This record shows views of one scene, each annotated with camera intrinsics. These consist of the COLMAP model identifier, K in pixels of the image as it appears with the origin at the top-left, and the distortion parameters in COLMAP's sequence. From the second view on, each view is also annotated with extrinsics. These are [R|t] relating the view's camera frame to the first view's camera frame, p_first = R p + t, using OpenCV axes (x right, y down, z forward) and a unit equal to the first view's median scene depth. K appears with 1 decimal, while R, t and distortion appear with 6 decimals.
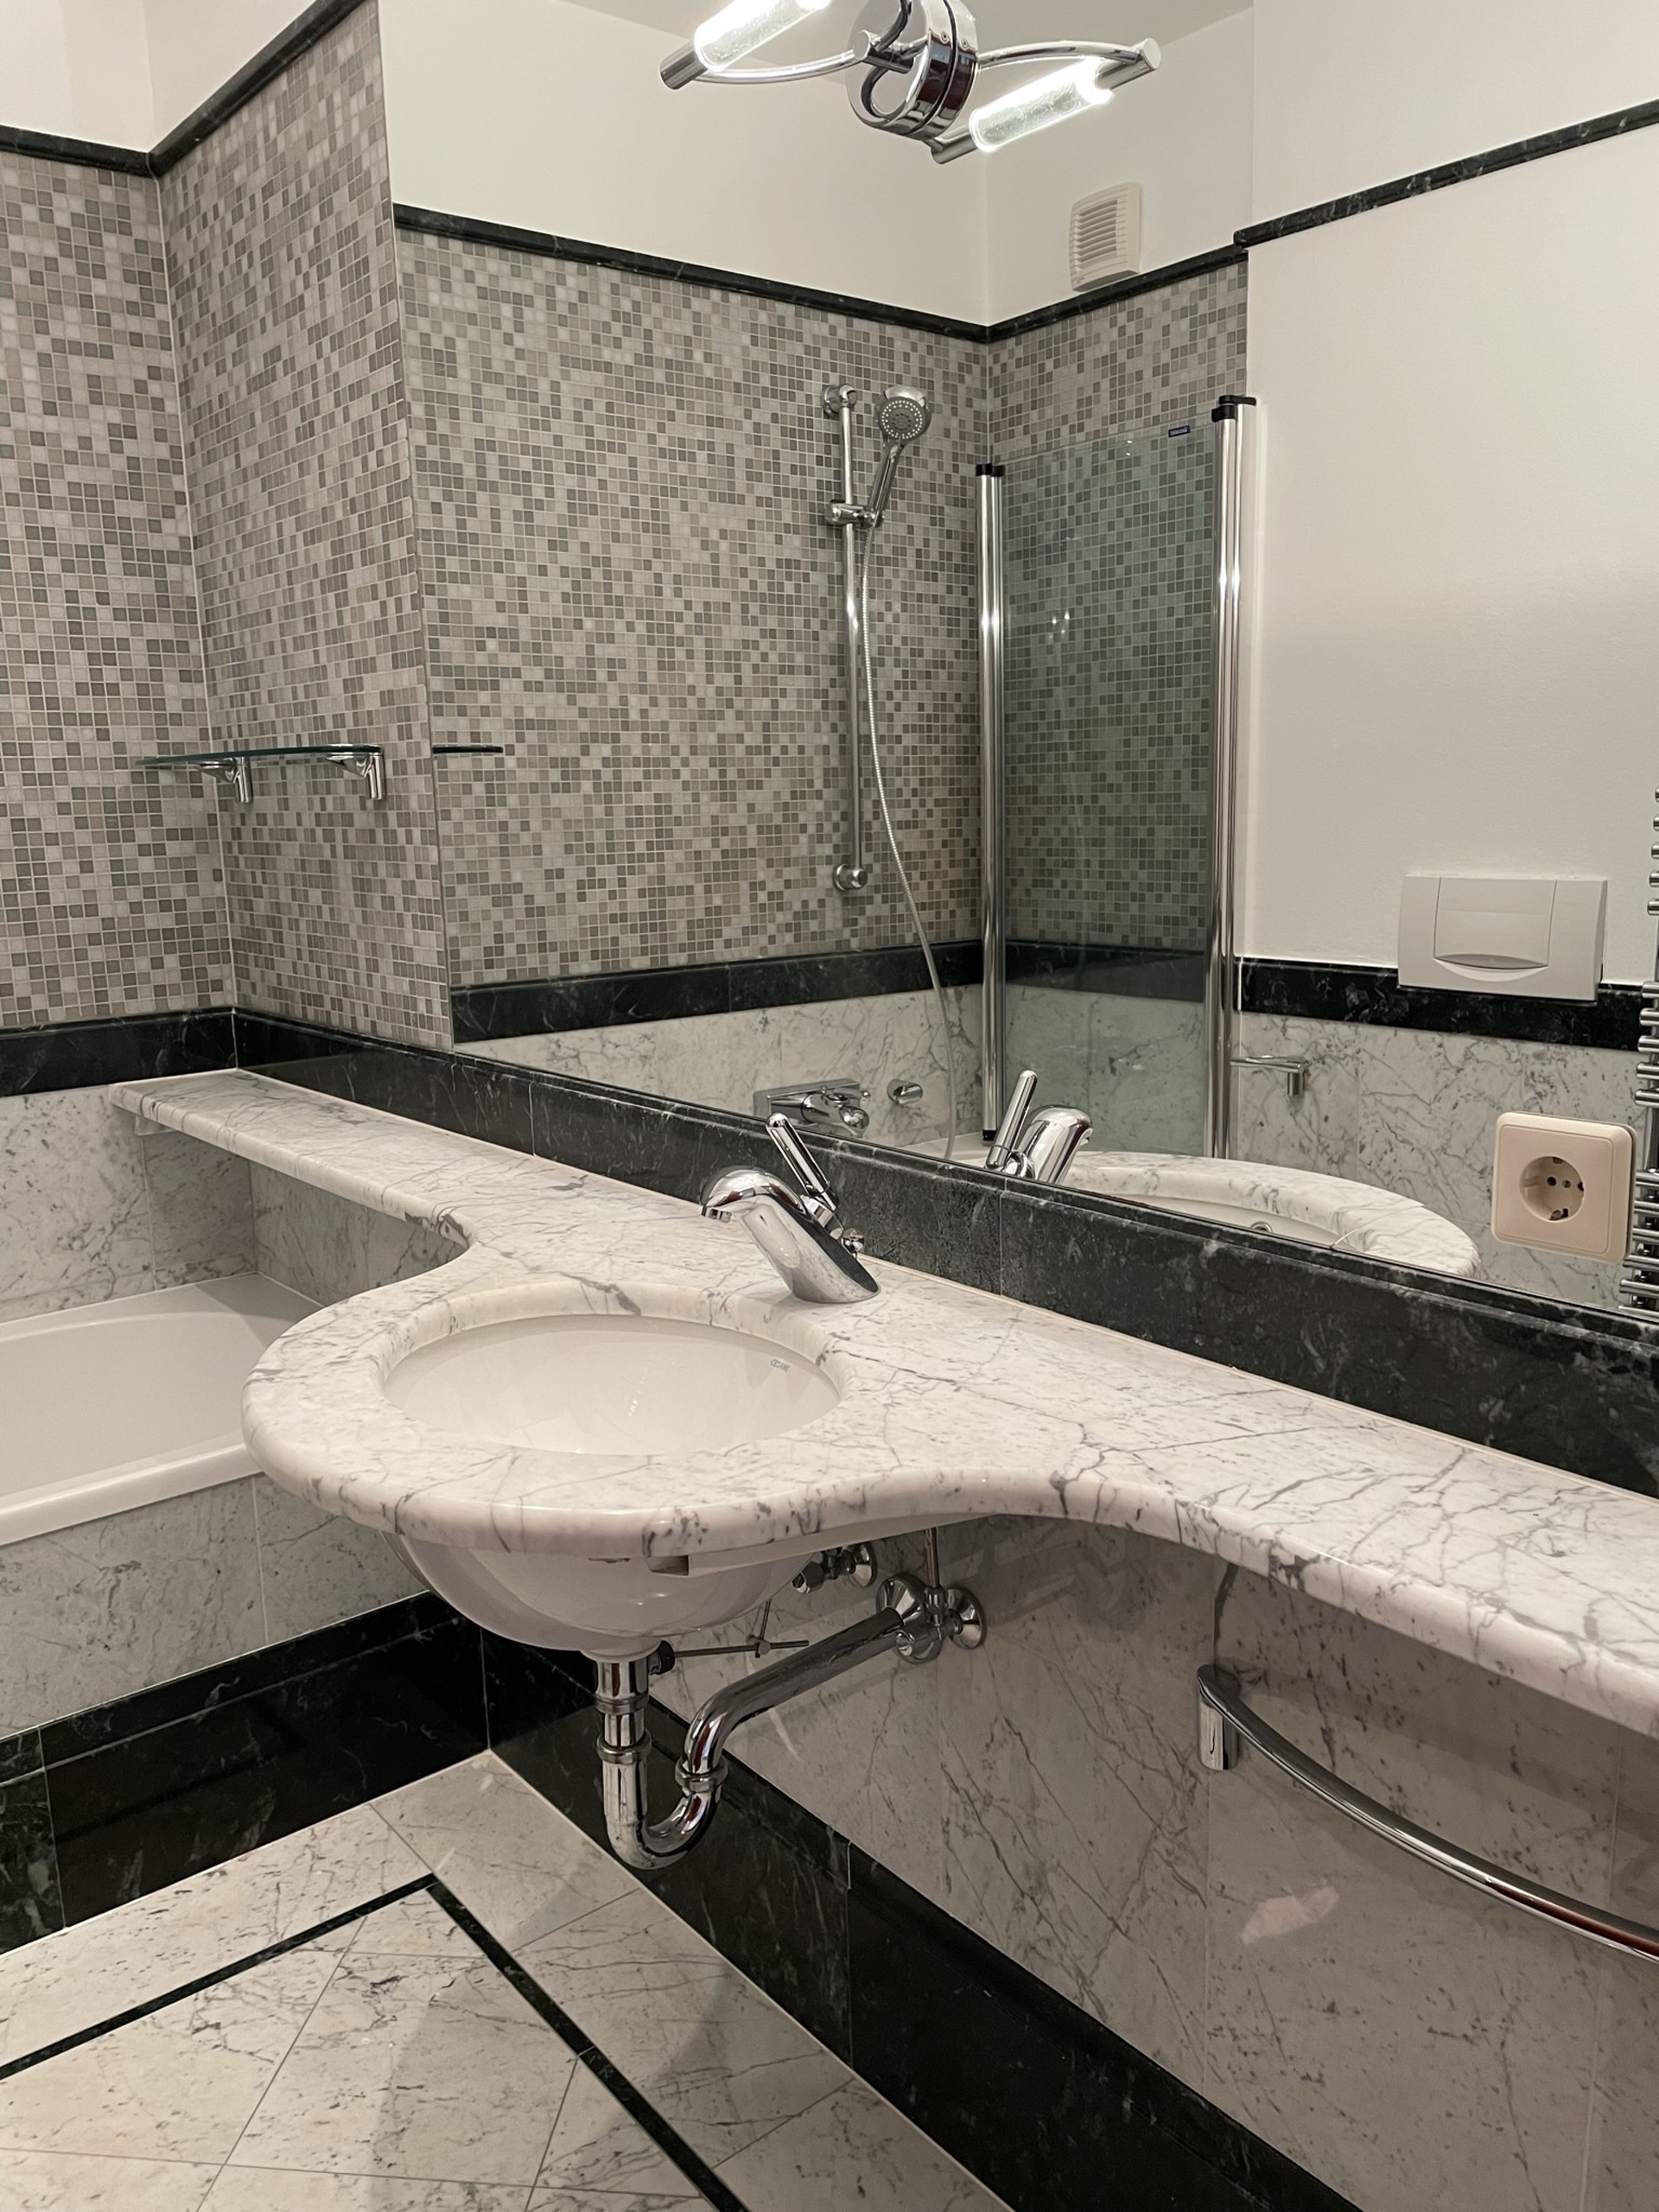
lens RADIAL K [[1664.1, 0, 826.3], [0, 1664.1, 1095.8], [0, 0, 1]] dist [0.082060, -0.106906]
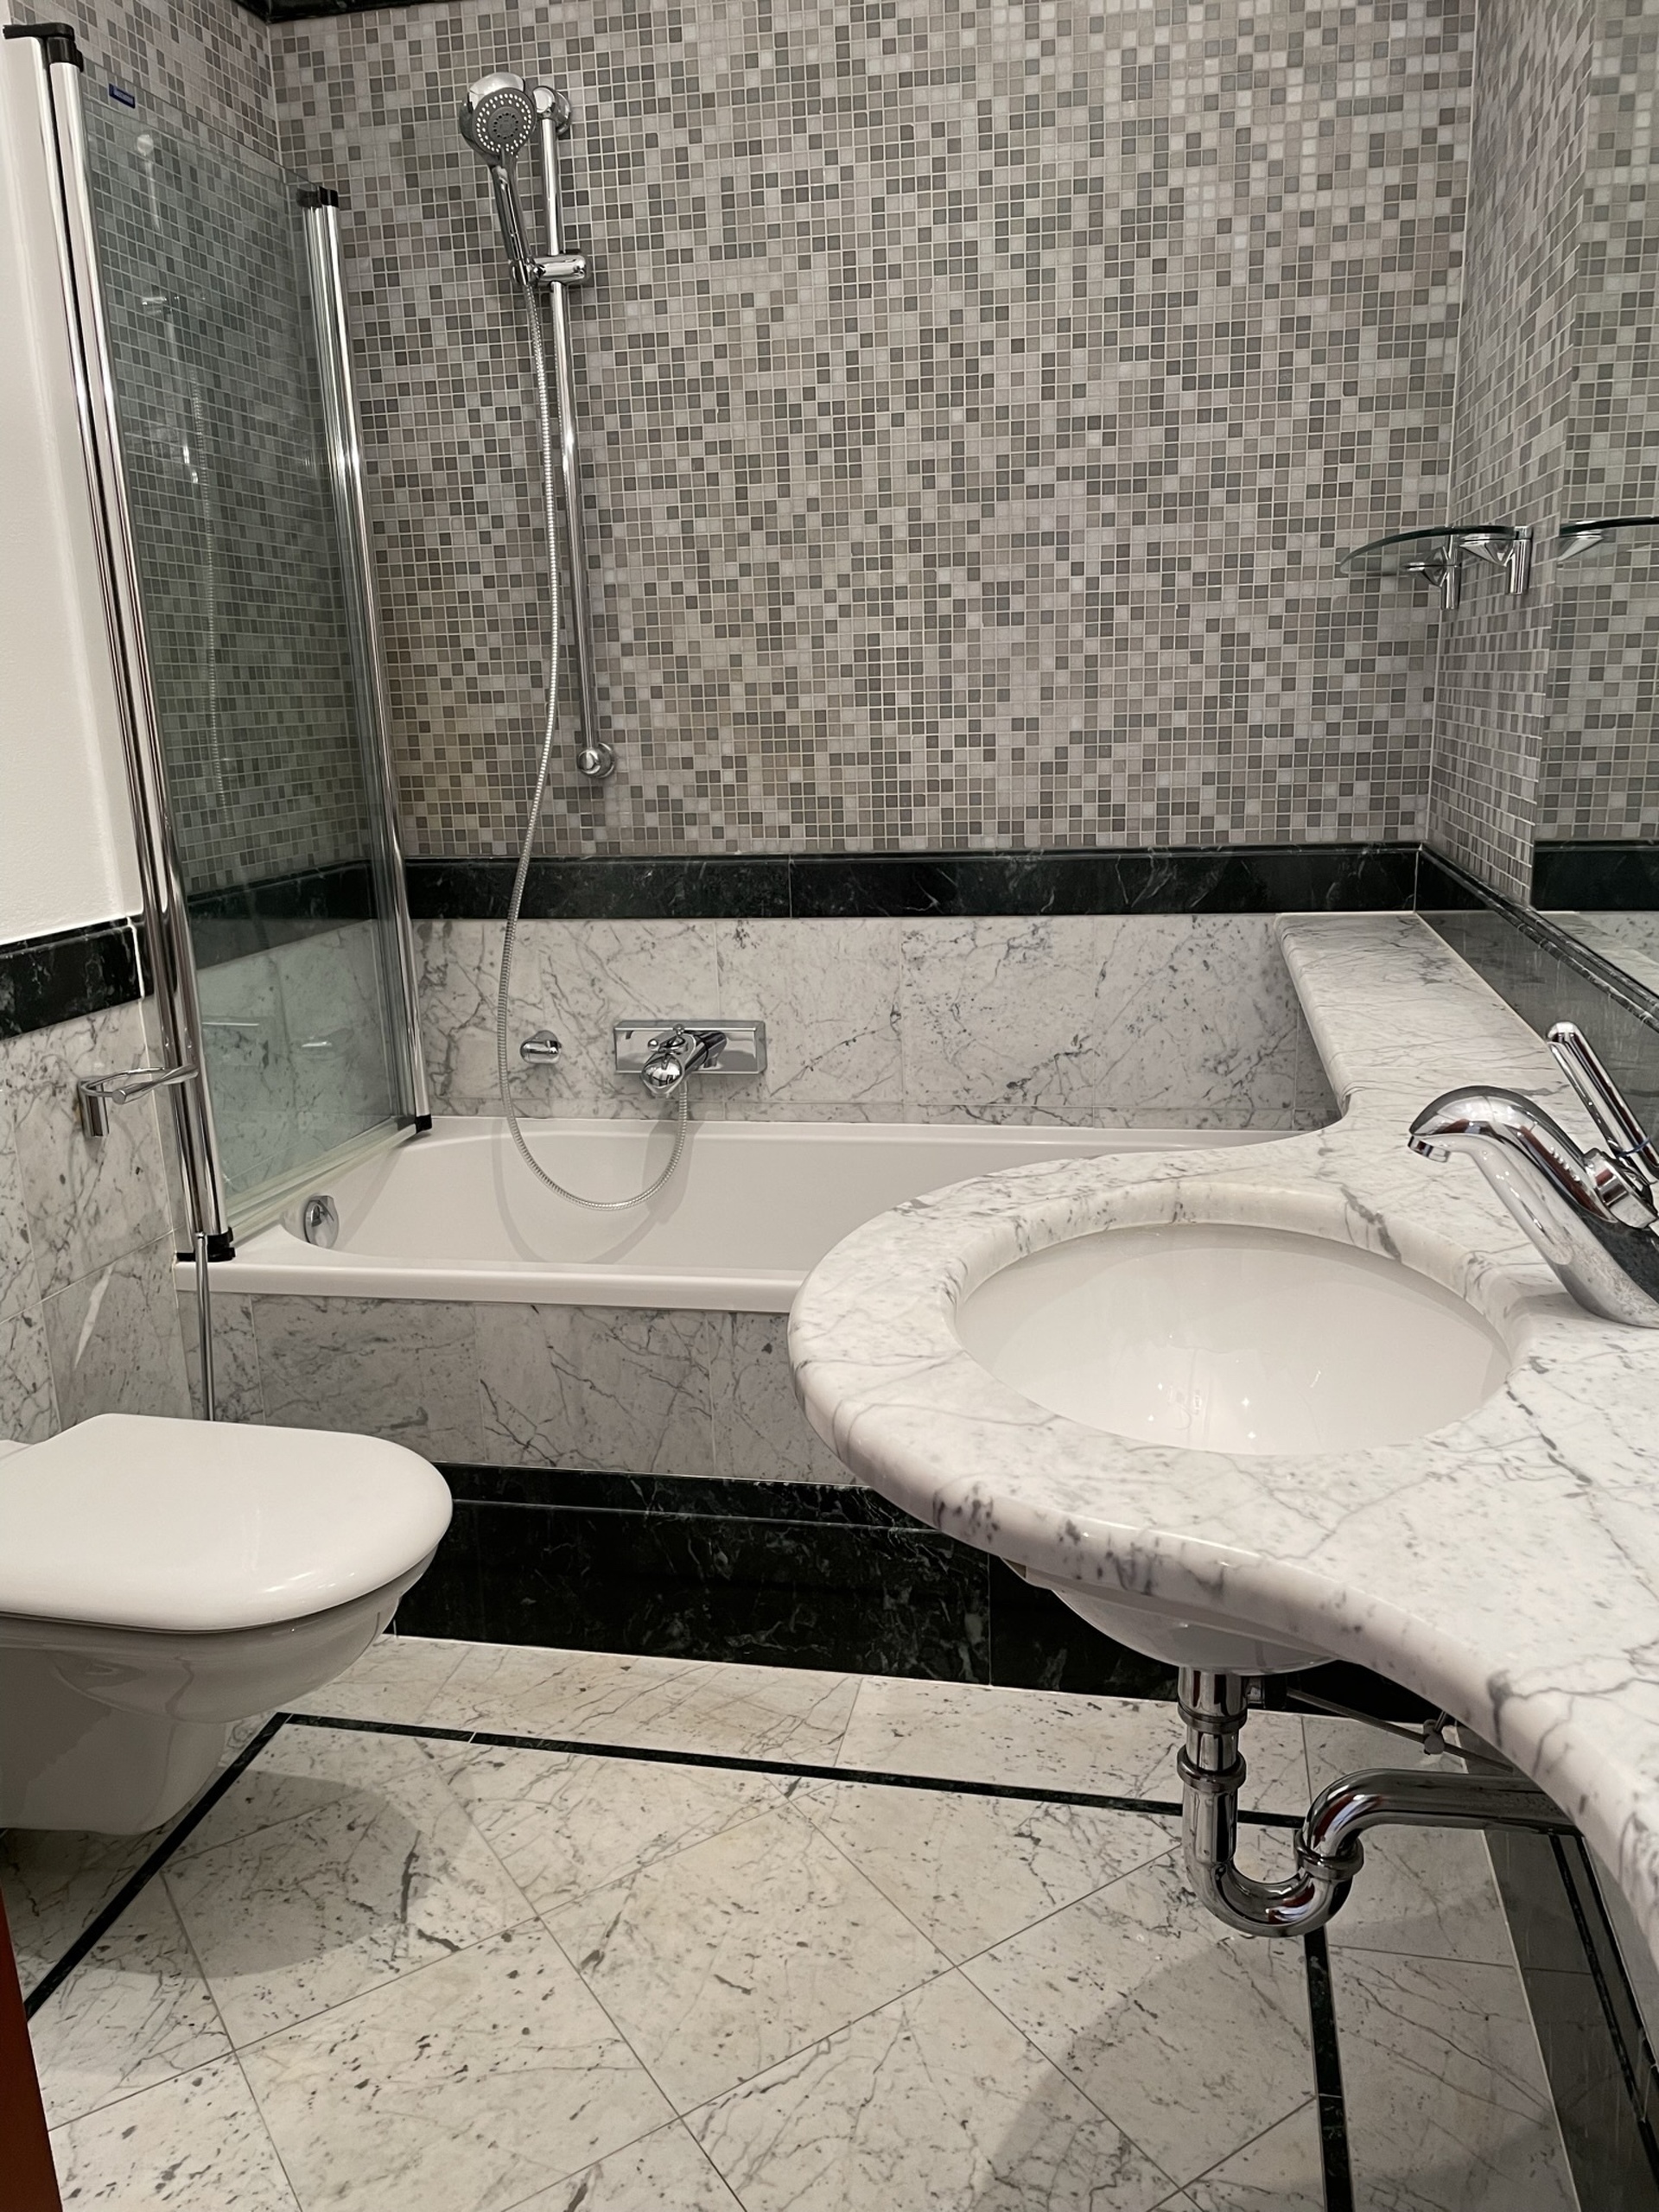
lens RADIAL K [[1664.1, 0, 826.1], [0, 1664.1, 1102.4], [0, 0, 1]] dist [0.082060, -0.106906]
pose [[0.638324, 0.194484, -0.744794, 0.158071], [-0.124786, 0.980903, 0.149190, -0.011867], [0.759586, -0.002292, 0.650403, 0.178115]]
